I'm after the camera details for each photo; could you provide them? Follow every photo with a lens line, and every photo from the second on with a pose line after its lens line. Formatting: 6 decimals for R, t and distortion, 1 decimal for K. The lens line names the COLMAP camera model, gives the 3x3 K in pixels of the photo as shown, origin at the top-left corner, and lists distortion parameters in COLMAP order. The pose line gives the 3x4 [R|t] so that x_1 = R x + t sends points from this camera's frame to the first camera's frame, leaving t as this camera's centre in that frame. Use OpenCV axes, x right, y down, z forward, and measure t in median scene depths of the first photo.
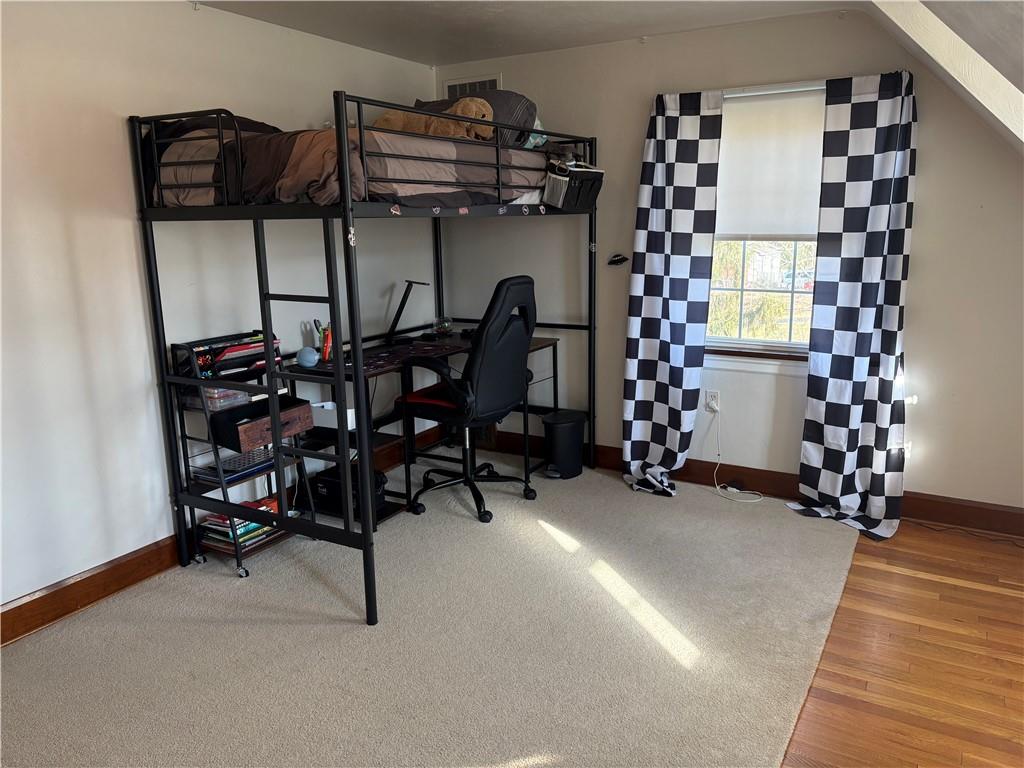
lens RADIAL K [[782.1, 0, 506.4], [0, 782.1, 379.6], [0, 0, 1]] dist [0.059321, -0.063812]
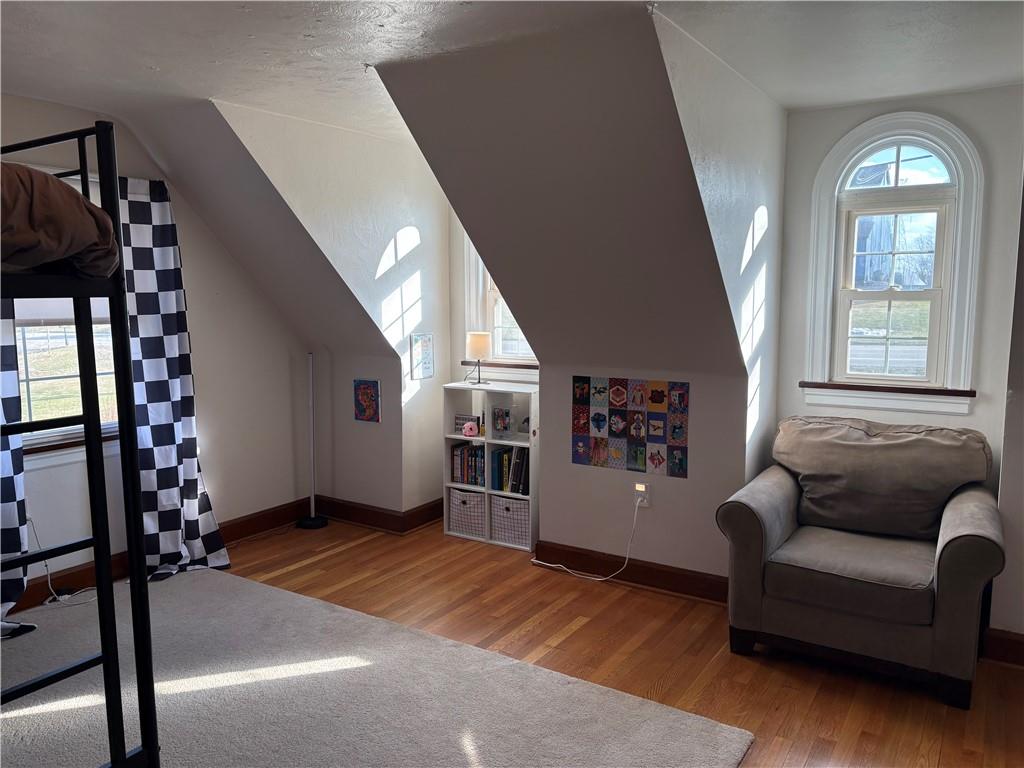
lens RADIAL K [[782.1, 0, 506.2], [0, 782.1, 389.4], [0, 0, 1]] dist [0.059321, -0.063812]
pose [[0.040872, -0.110735, 0.993009, -0.653272], [0.214565, 0.971626, 0.099519, -0.085148], [-0.975854, 0.208998, 0.063473, 0.452864]]
